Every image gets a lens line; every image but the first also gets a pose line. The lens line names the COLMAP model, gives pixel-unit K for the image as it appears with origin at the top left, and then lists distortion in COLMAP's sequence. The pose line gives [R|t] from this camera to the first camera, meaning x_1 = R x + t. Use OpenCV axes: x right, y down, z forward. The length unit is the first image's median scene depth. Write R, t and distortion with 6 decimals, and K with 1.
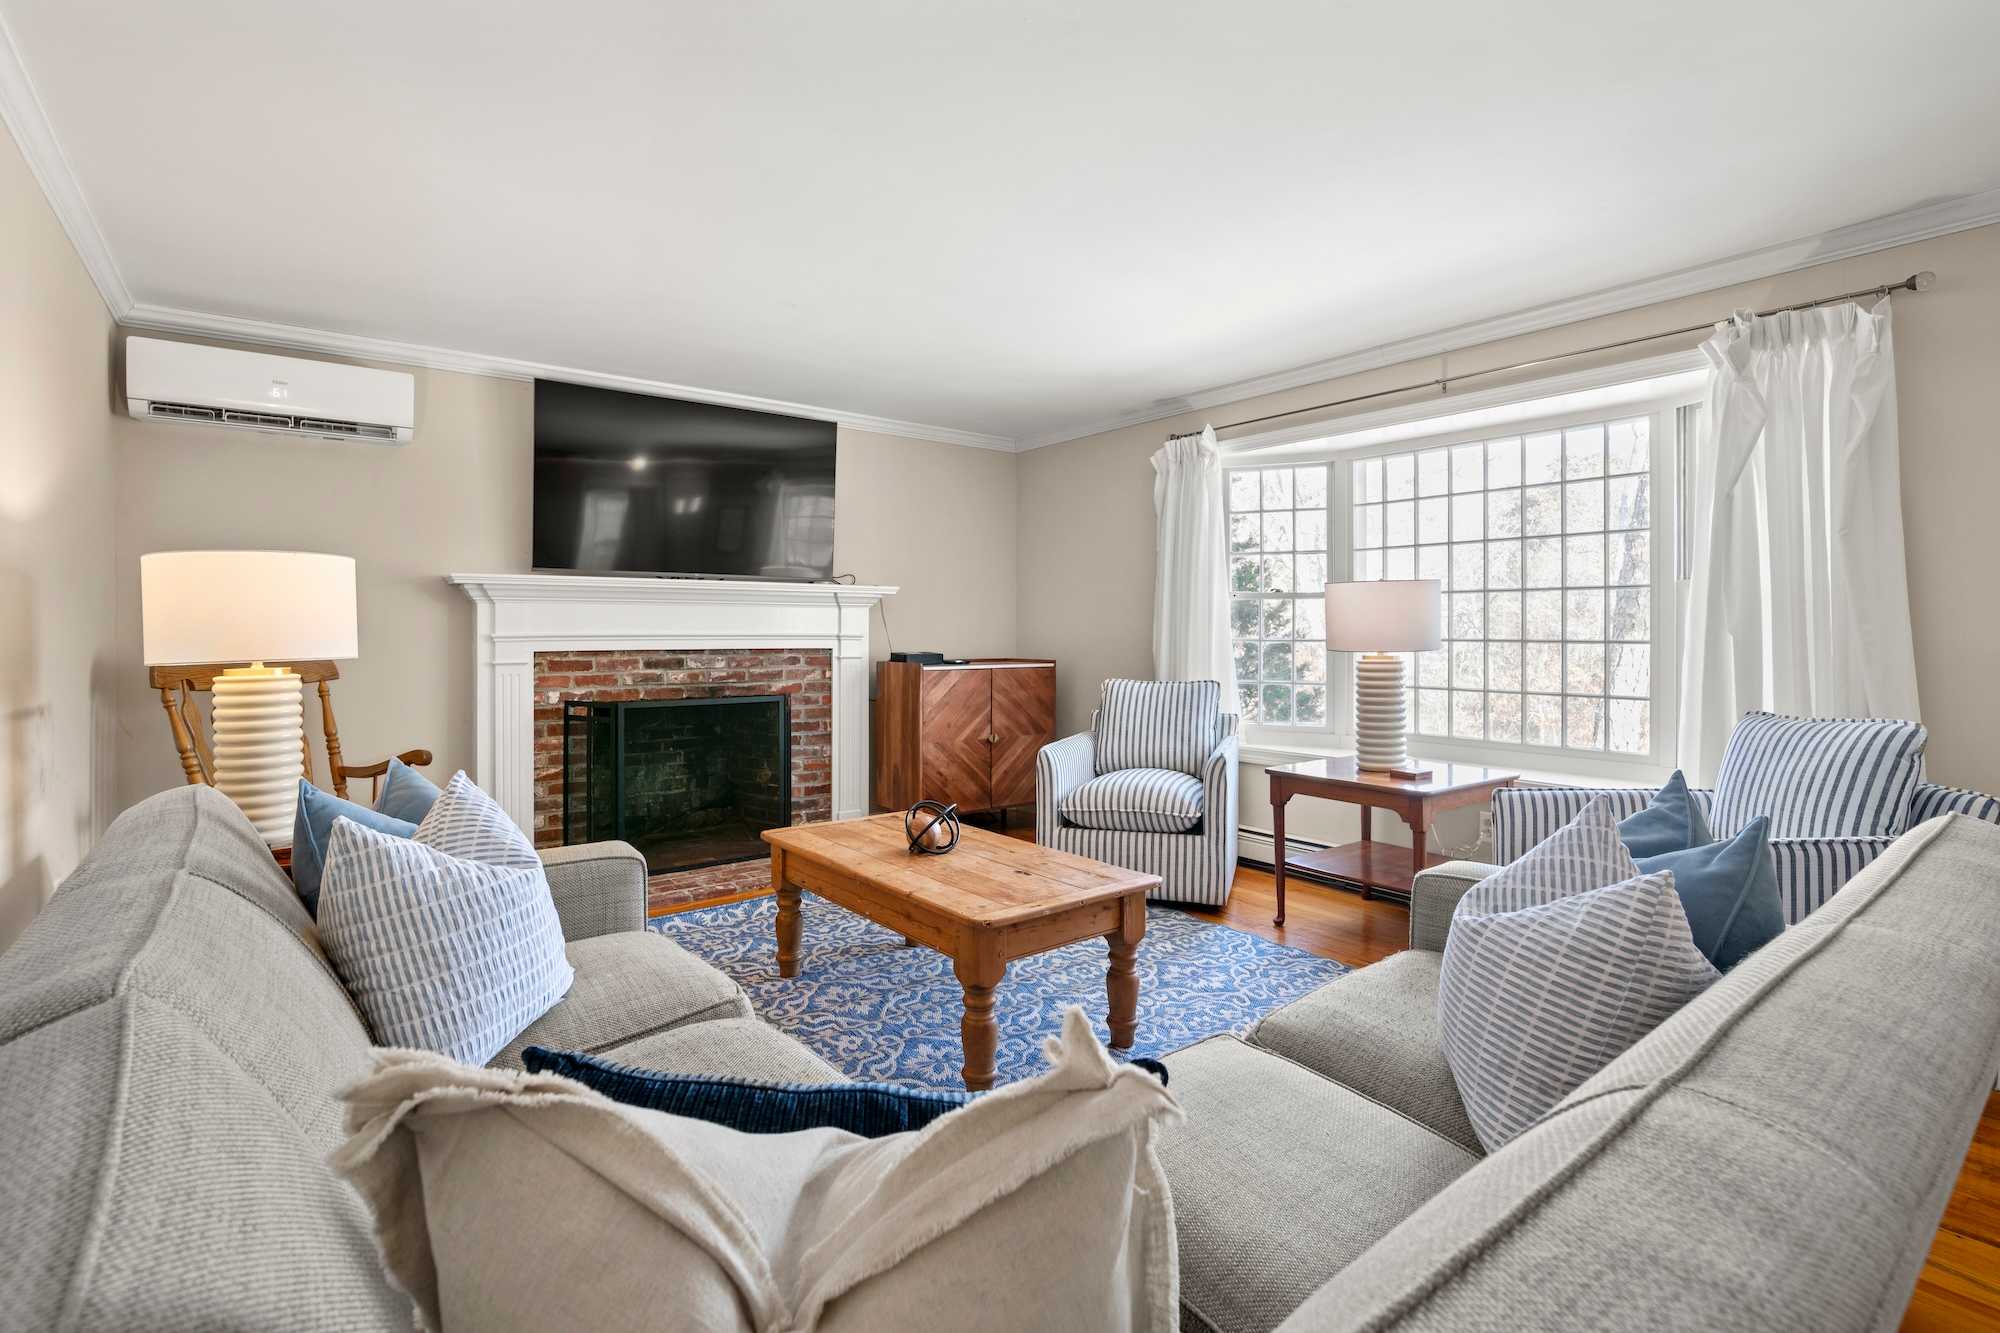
lens RADIAL K [[961.1, 0, 1006.5], [0, 961.1, 645.4], [0, 0, 1]] dist [-0.001997, -0.000111]
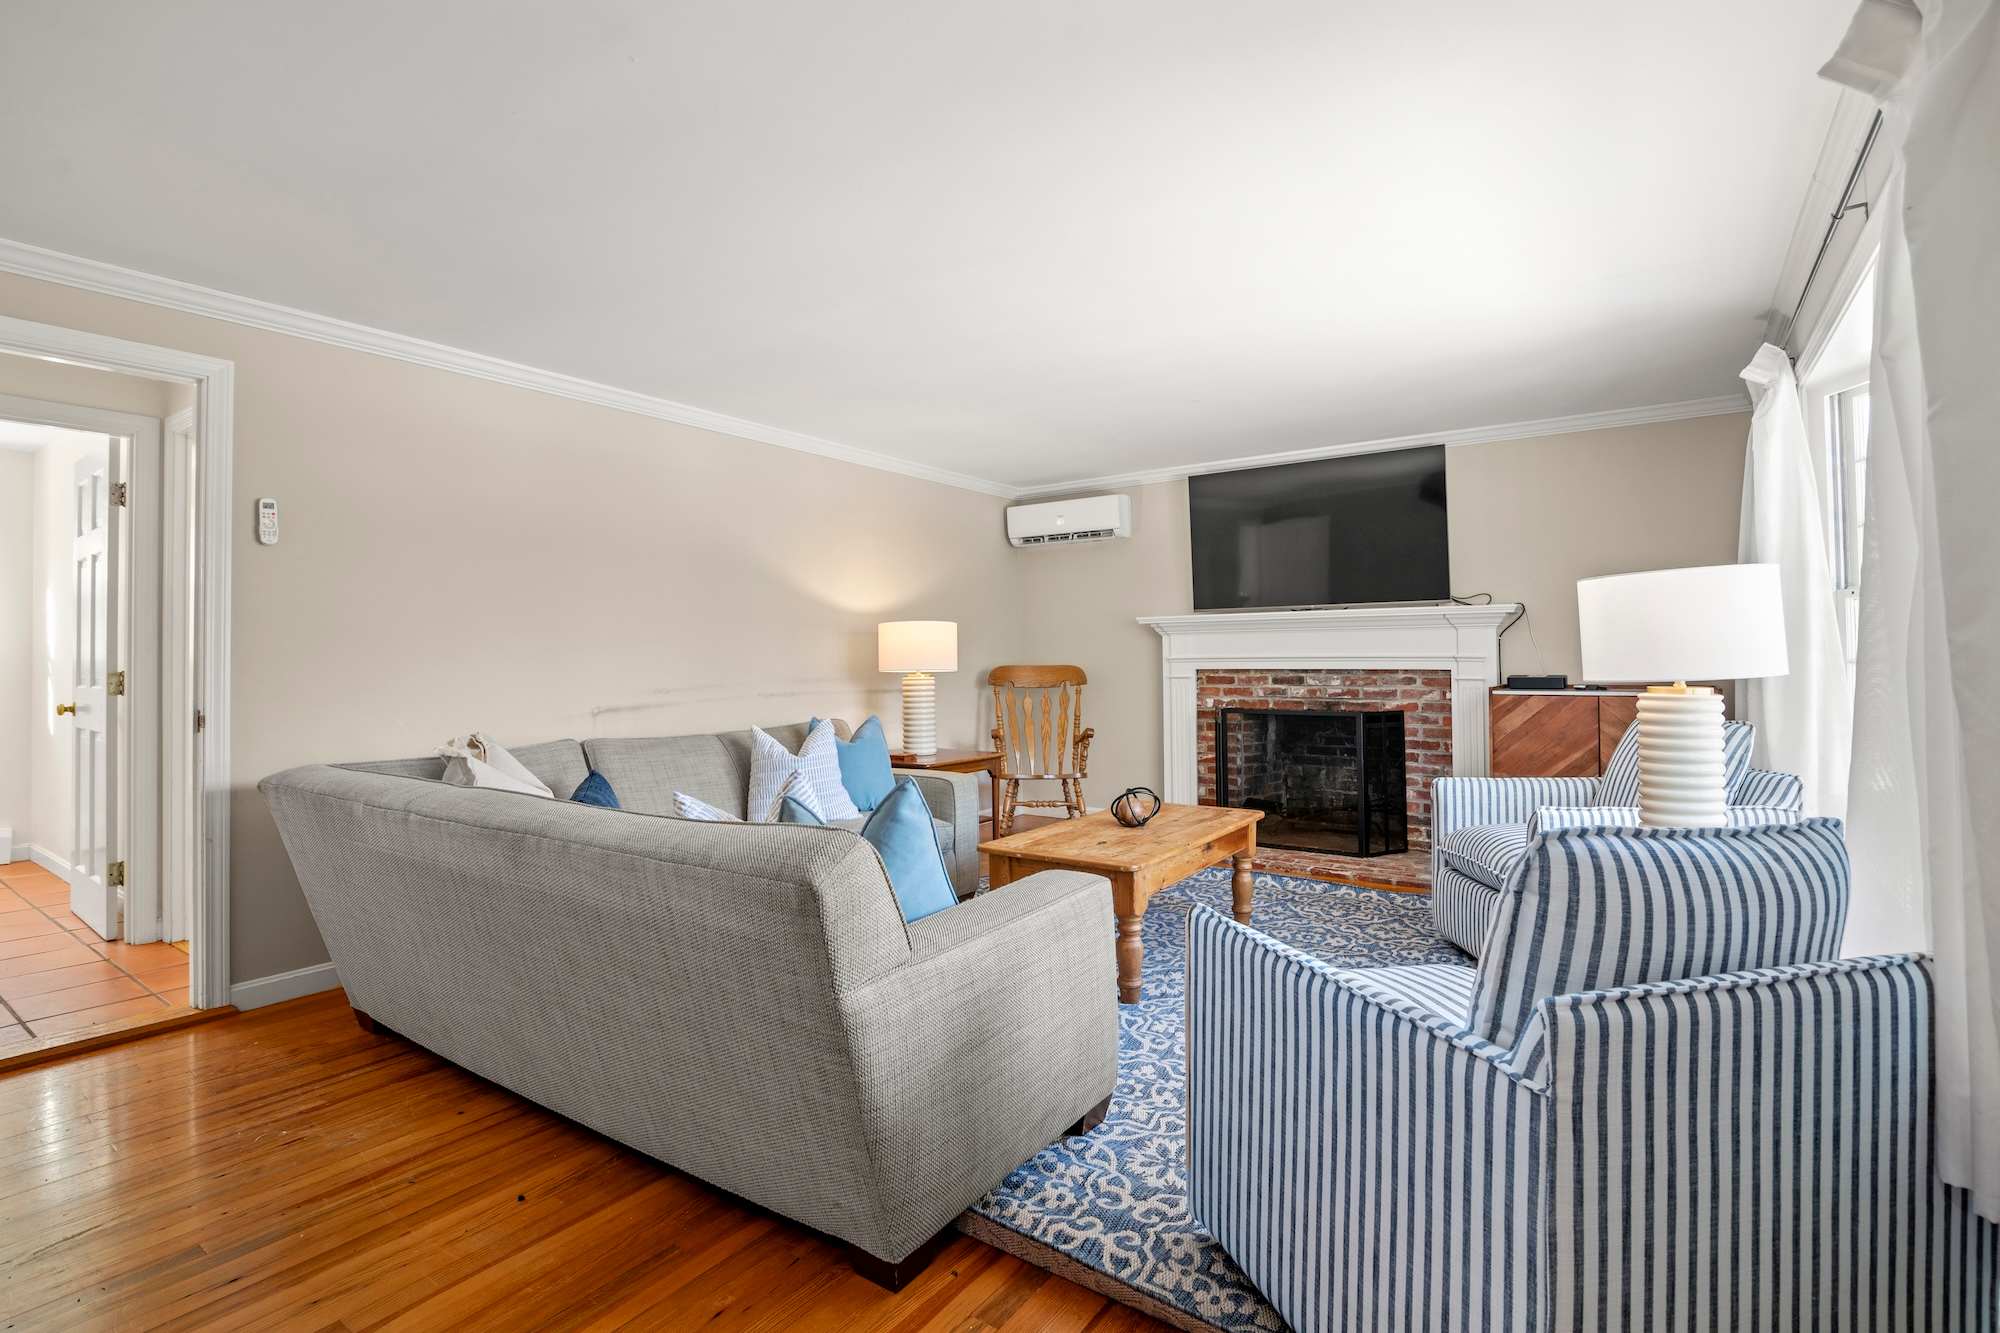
lens RADIAL K [[961.1, 0, 1008.9], [0, 961.1, 669.7], [0, 0, 1]] dist [-0.001997, -0.000111]
pose [[0.294591, 0.010027, -0.955571, 0.686835], [-0.005659, 0.999946, 0.008748, -0.003296], [0.955607, 0.002831, 0.294632, 0.288777]]
